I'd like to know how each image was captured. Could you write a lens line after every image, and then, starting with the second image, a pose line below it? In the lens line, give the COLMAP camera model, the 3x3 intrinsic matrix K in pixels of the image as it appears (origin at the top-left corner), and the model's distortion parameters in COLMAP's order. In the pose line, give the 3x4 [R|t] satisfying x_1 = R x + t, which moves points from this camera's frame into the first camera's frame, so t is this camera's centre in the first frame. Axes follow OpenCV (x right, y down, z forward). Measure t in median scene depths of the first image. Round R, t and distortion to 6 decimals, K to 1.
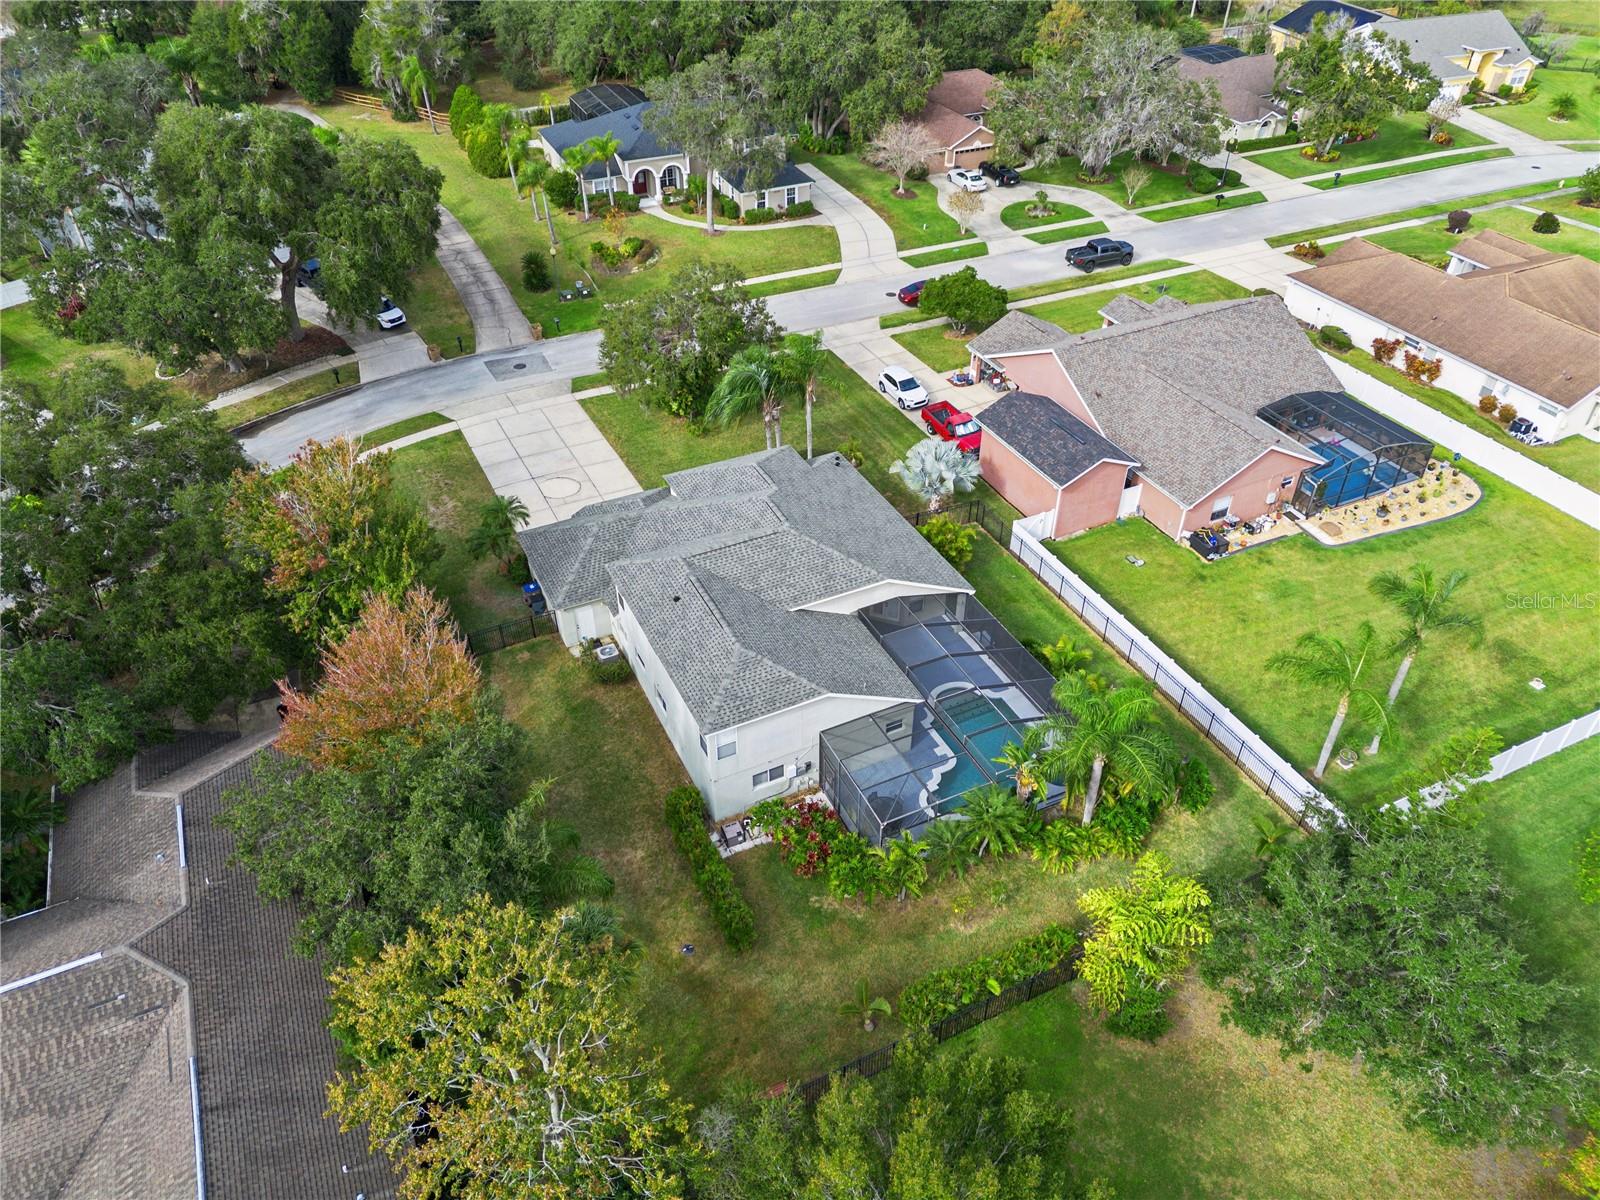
lens RADIAL K [[1120.9, 0, 800.0], [0, 1120.9, 600.0], [0, 0, 1]] dist [0.068437, -0.046853]
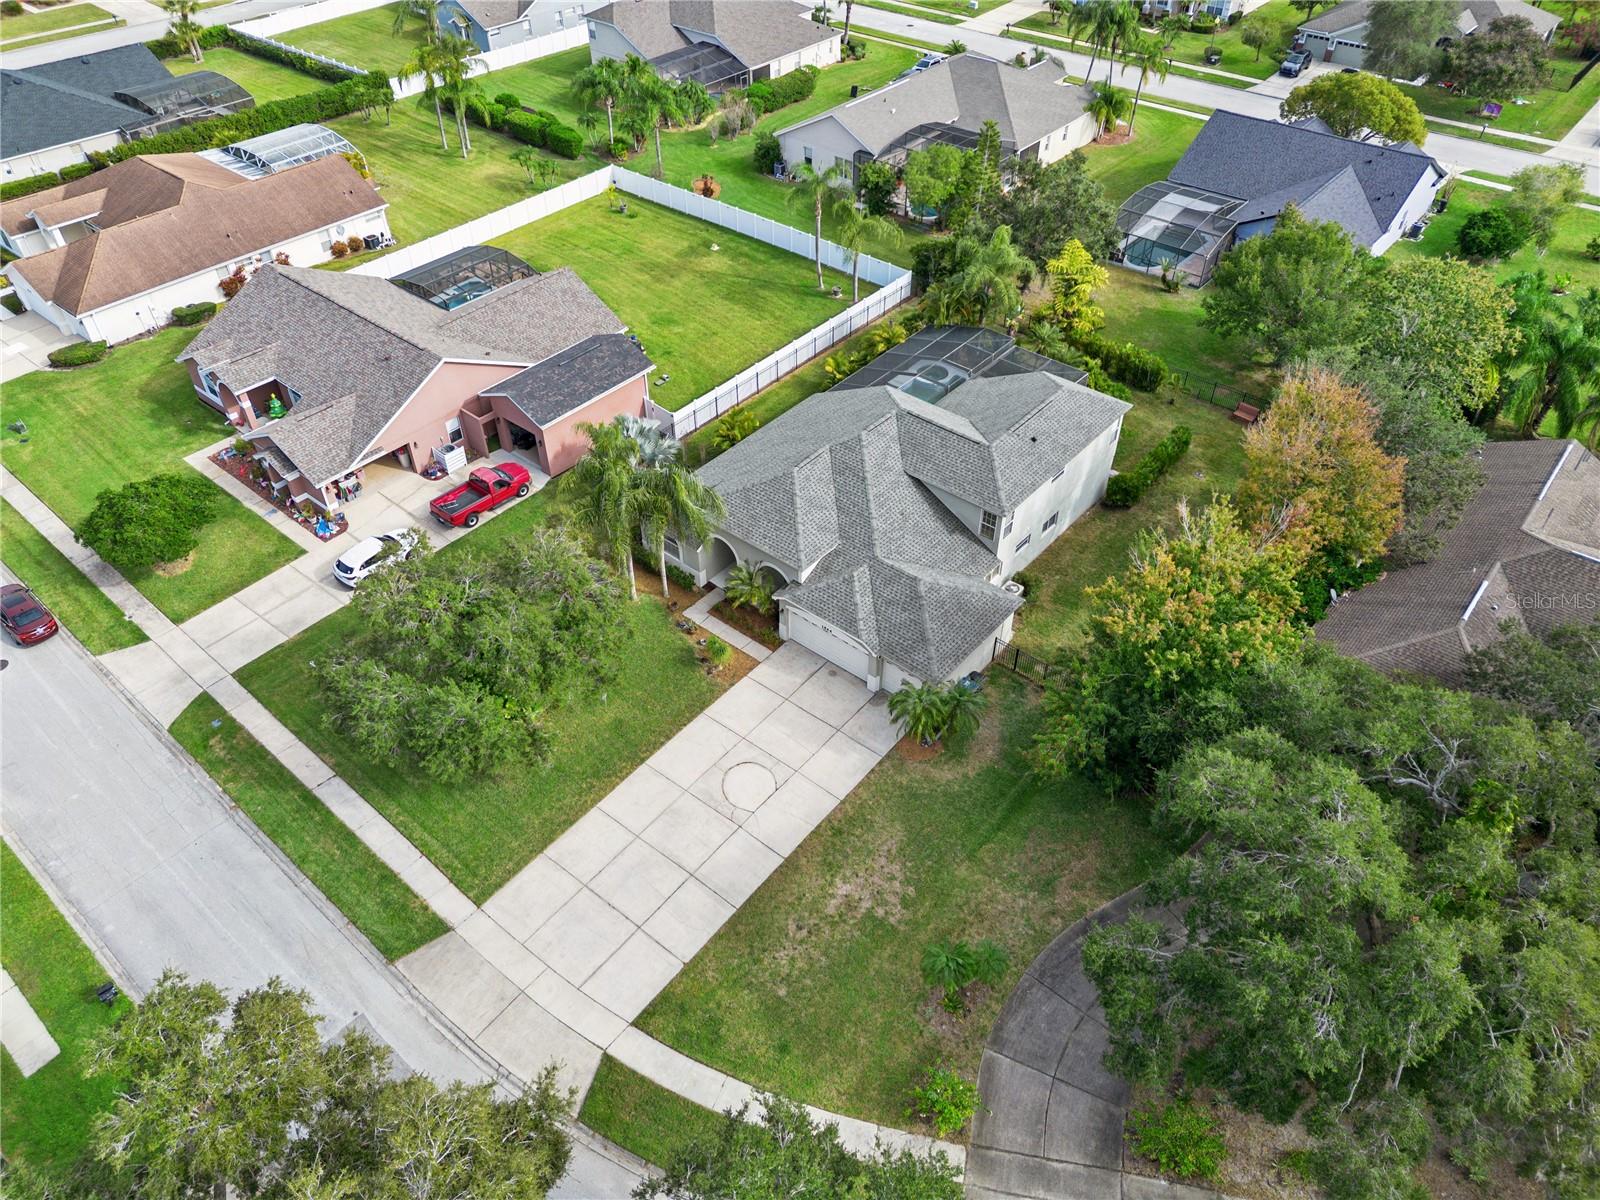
lens RADIAL K [[1120.9, 0, 800.0], [0, 1120.9, 600.0], [0, 0, 1]] dist [0.068437, -0.046853]
pose [[-0.412622, -0.607572, 0.678675, -0.580844], [0.566445, 0.412337, 0.713526, -0.579339], [-0.713360, 0.678848, 0.174017, 0.706380]]
